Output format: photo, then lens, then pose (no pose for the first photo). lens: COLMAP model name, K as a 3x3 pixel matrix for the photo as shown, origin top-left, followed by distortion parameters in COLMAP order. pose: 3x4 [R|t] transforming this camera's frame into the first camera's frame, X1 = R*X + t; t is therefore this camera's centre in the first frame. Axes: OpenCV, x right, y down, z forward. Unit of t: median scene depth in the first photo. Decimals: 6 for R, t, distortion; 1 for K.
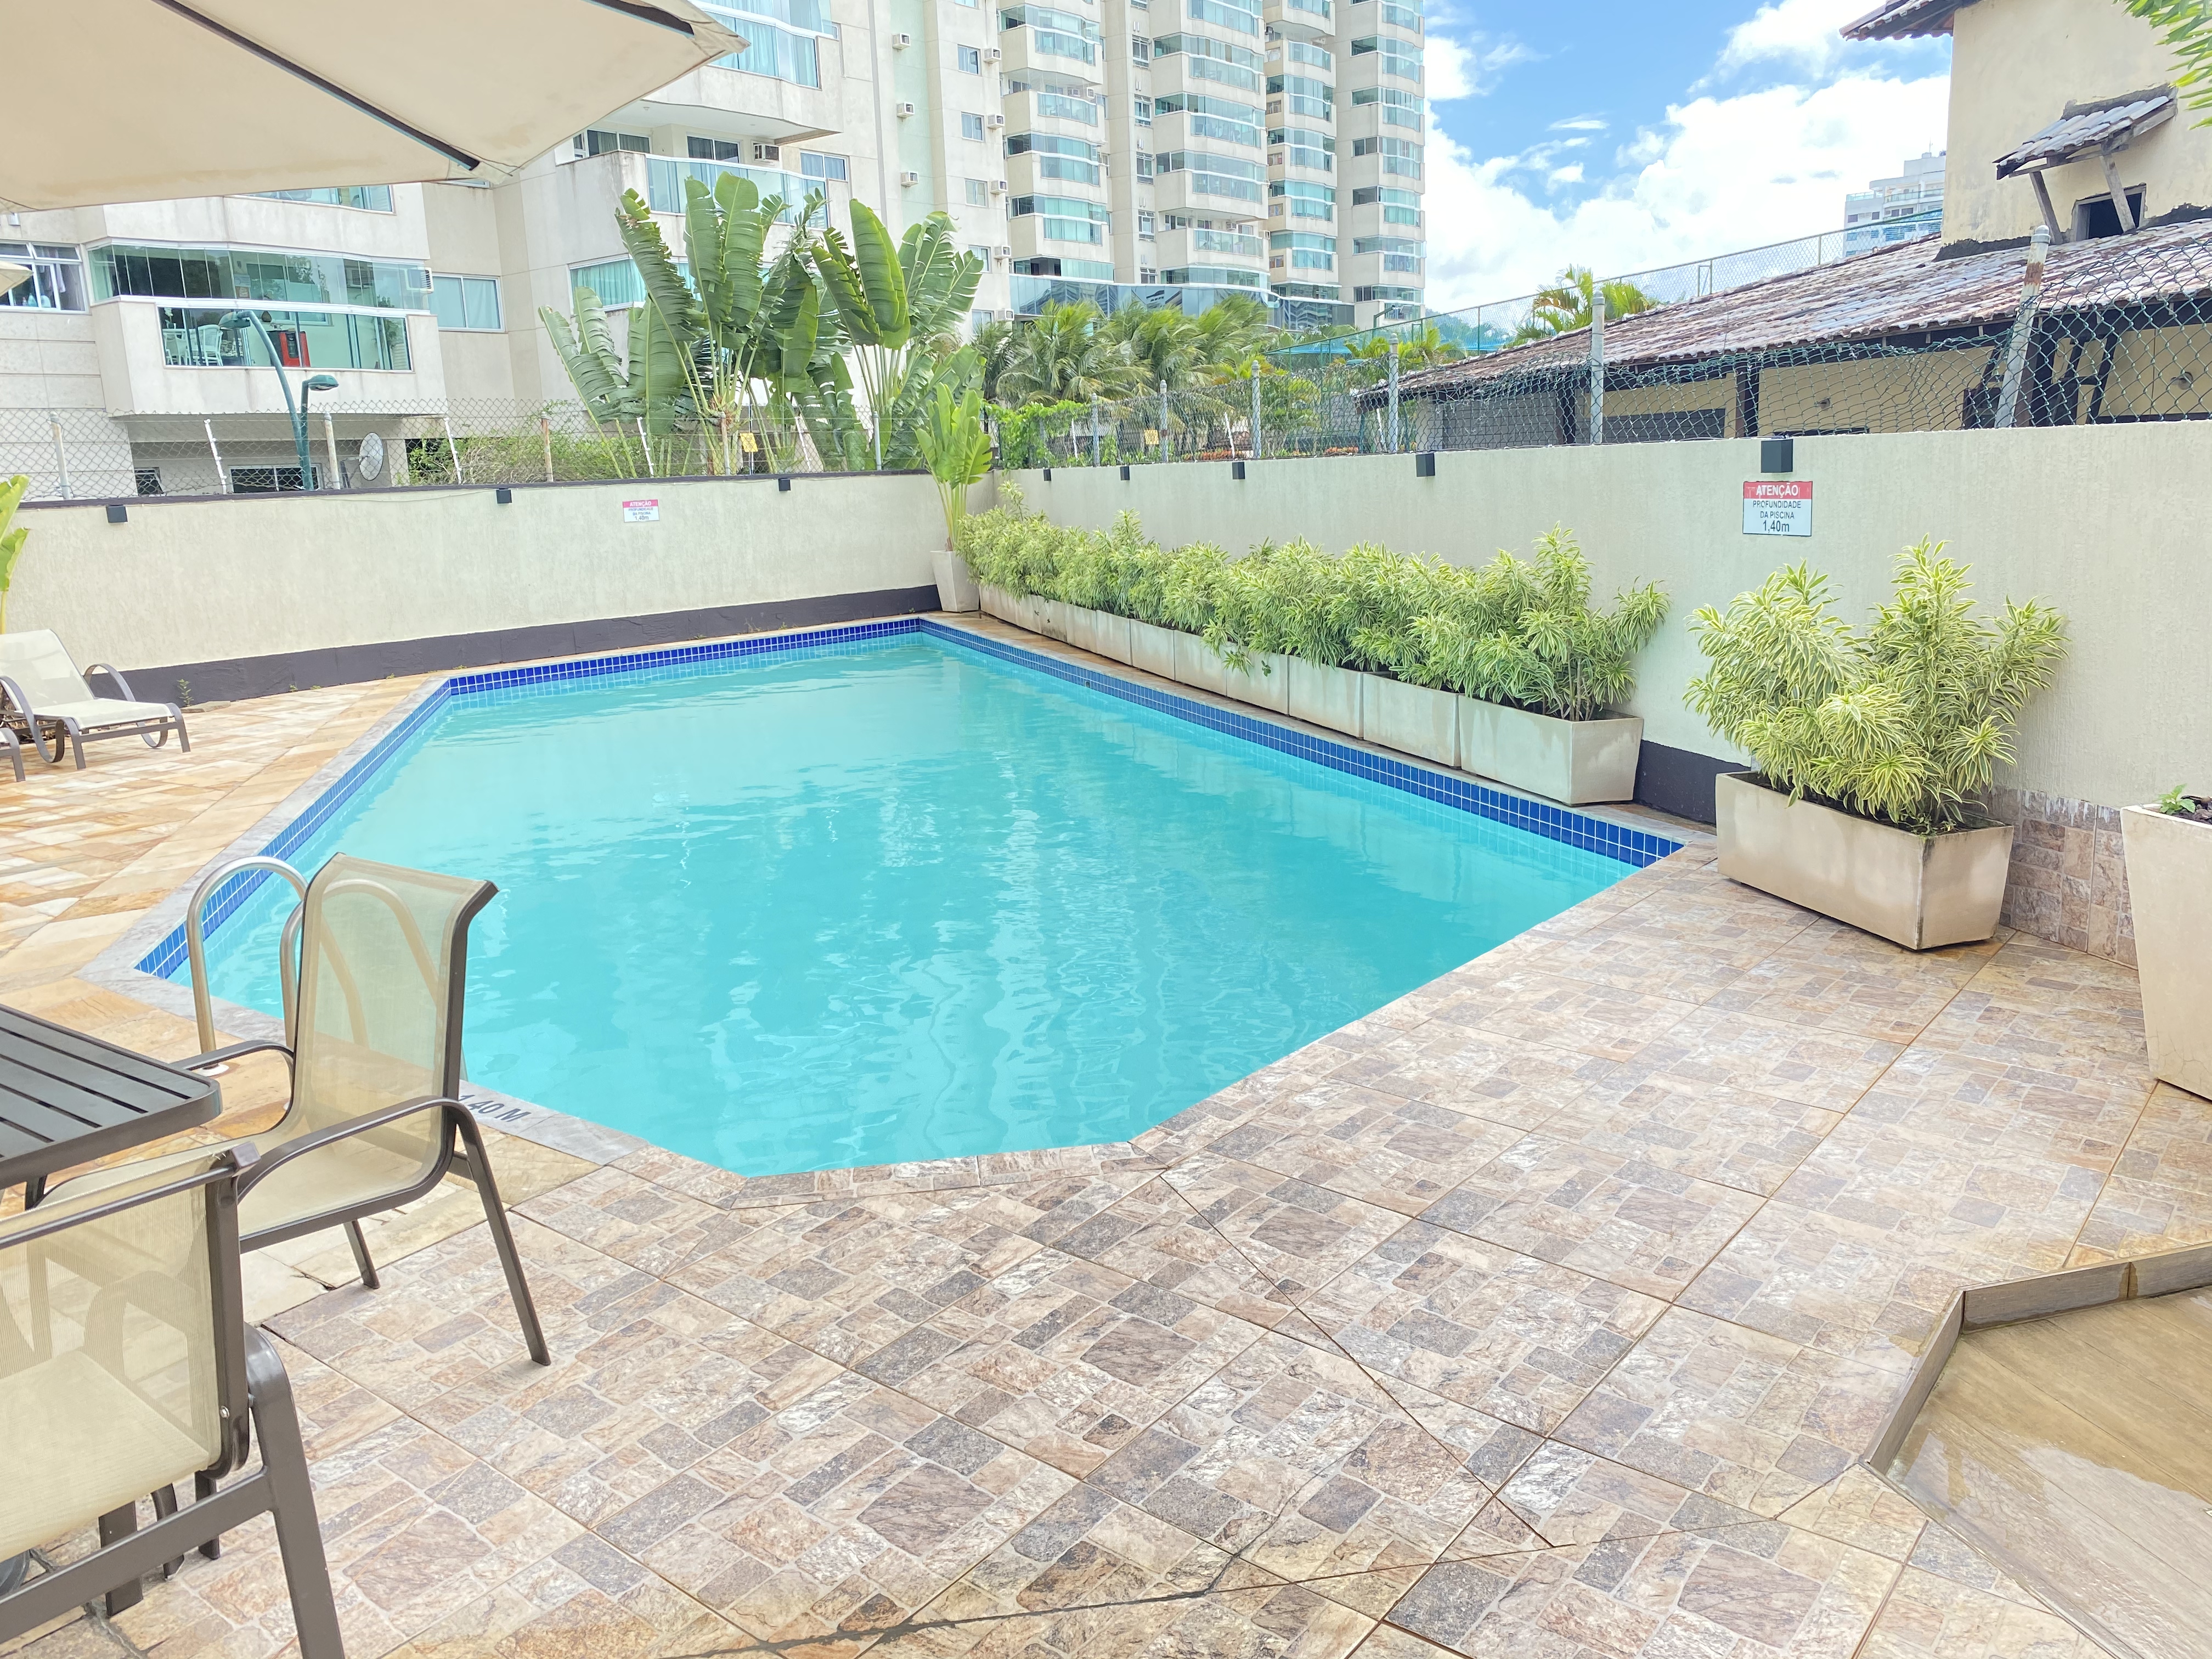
lens RADIAL K [[1664.2, 0, 1106.0], [0, 1664.2, 829.5], [0, 0, 1]] dist [0.000209, -0.006719]
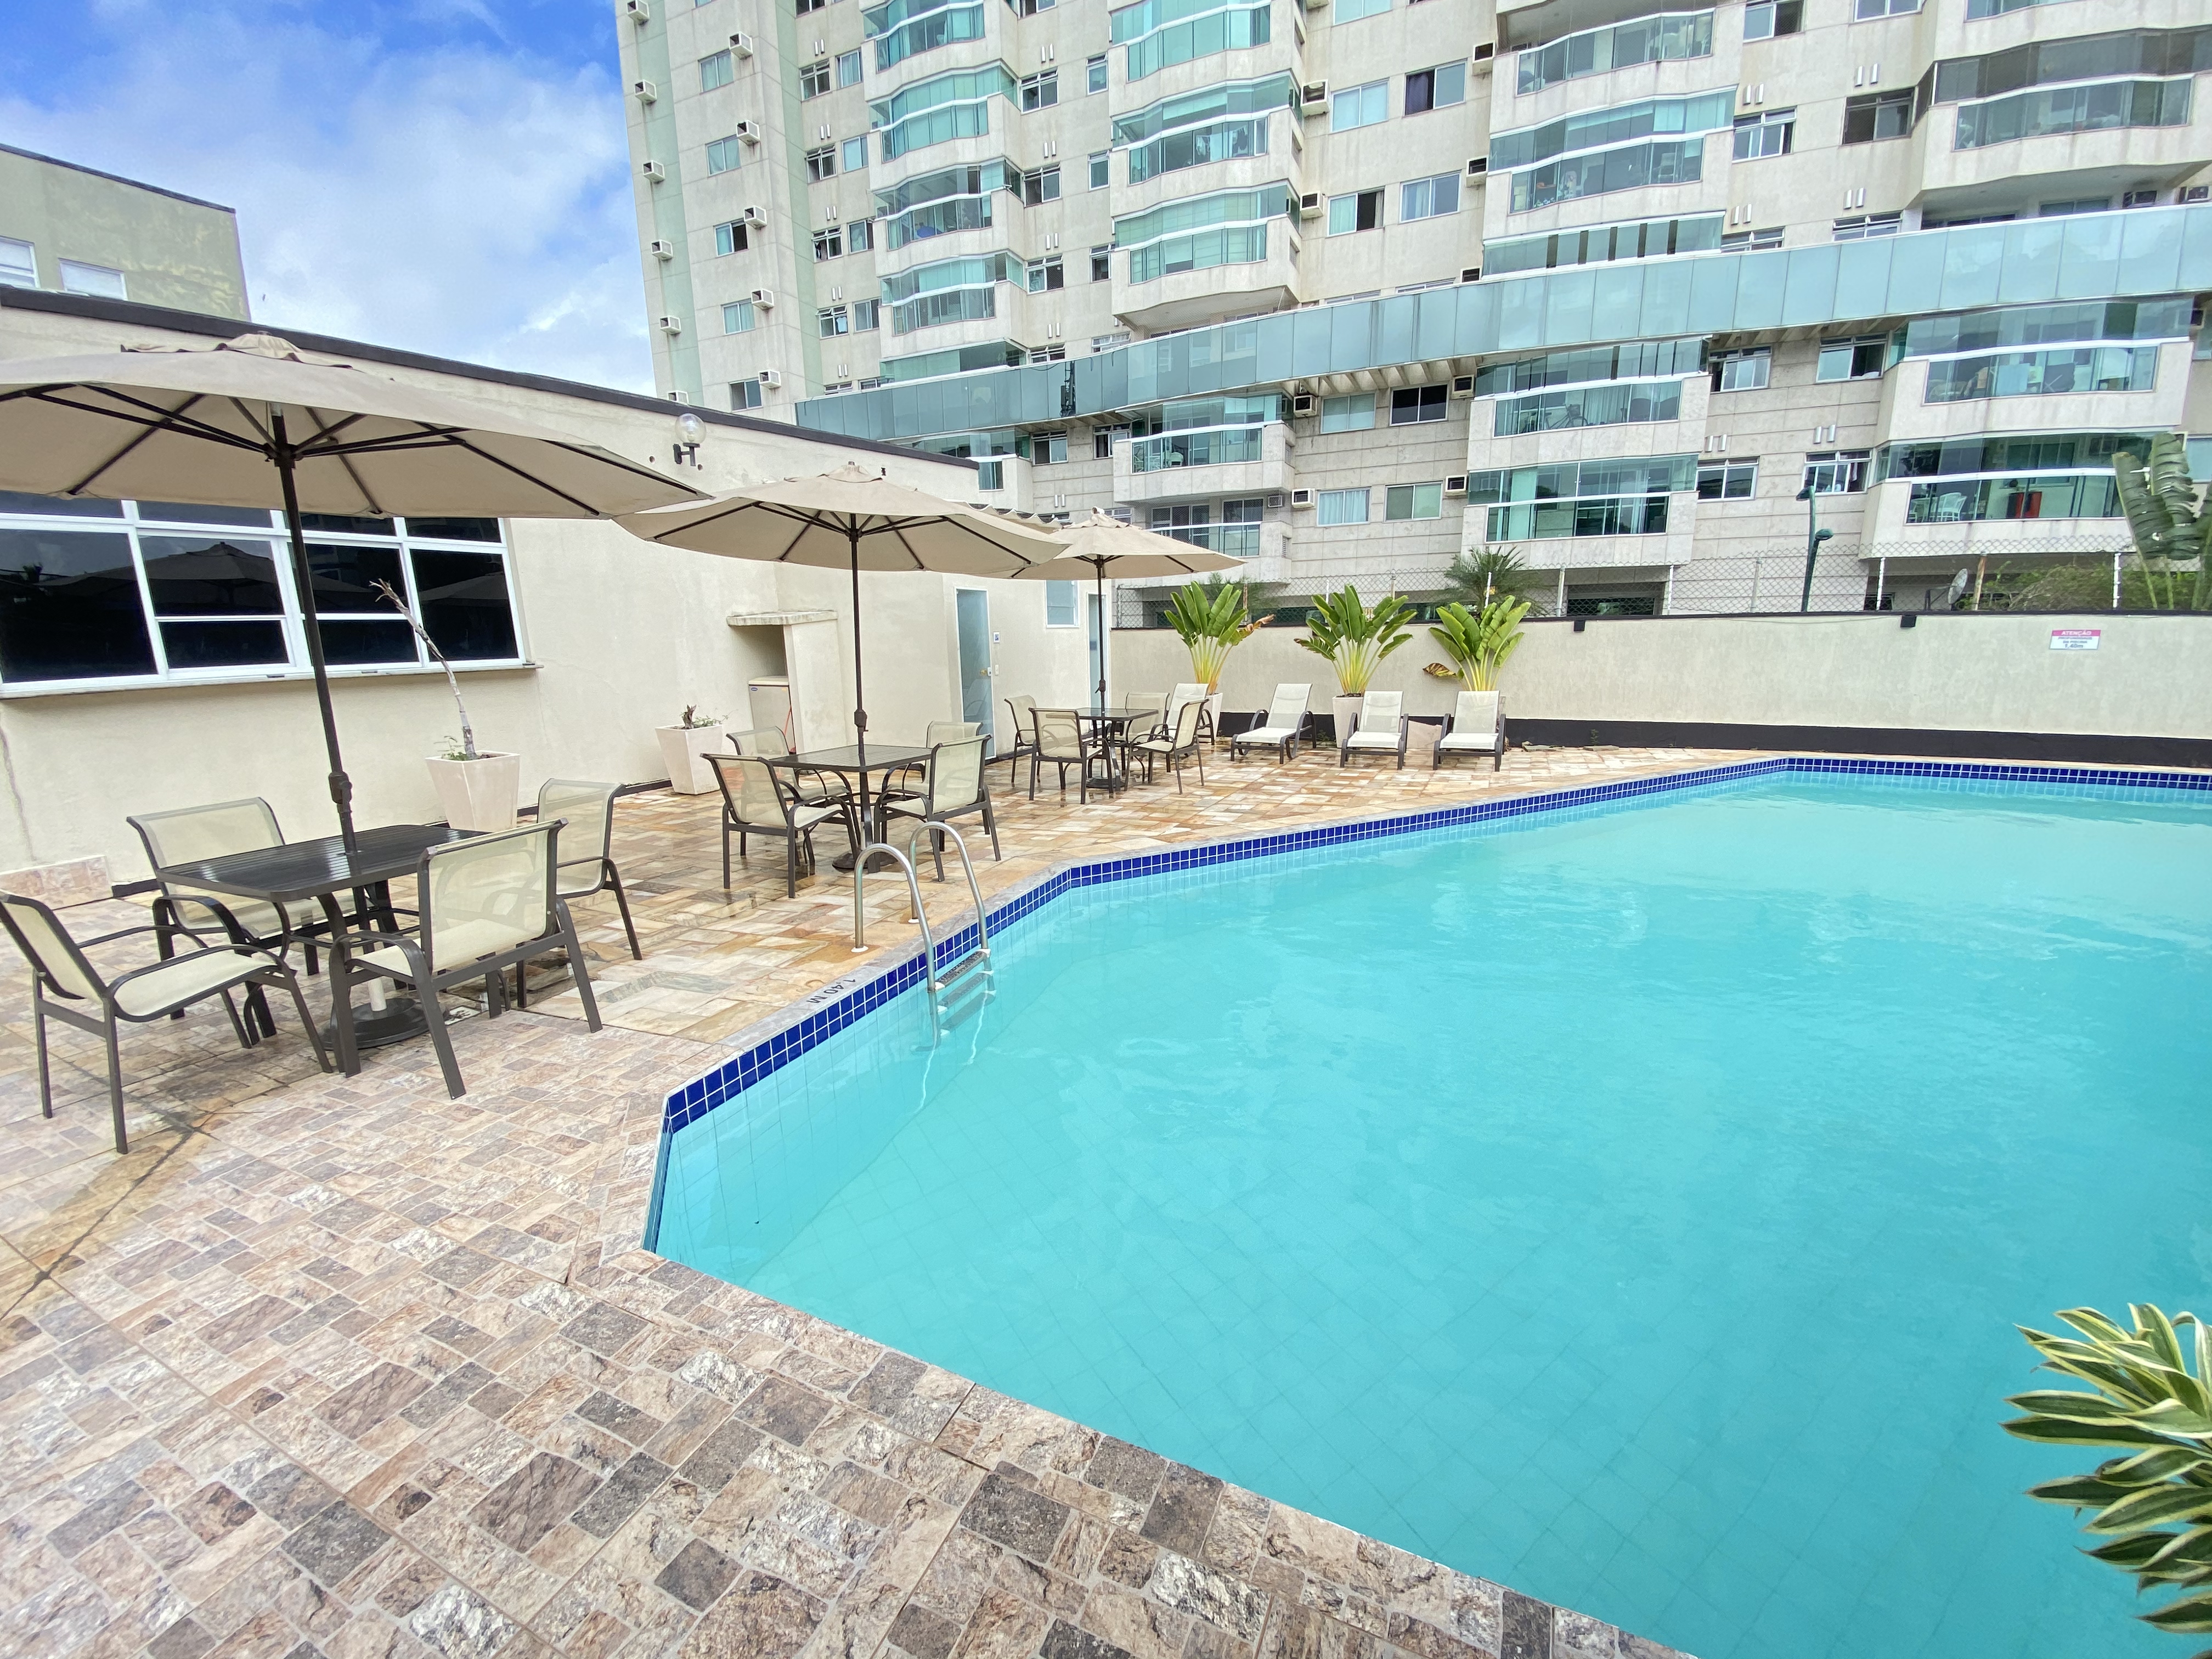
lens RADIAL K [[885.0, 0, 1108.1], [0, 885.0, 826.4], [0, 0, 1]] dist [0.012751, -0.017062]
pose [[0.250538, 0.246744, -0.936135, 0.559749], [-0.200730, 0.959201, 0.199102, -0.256627], [0.947068, 0.138028, 0.289845, 1.047015]]
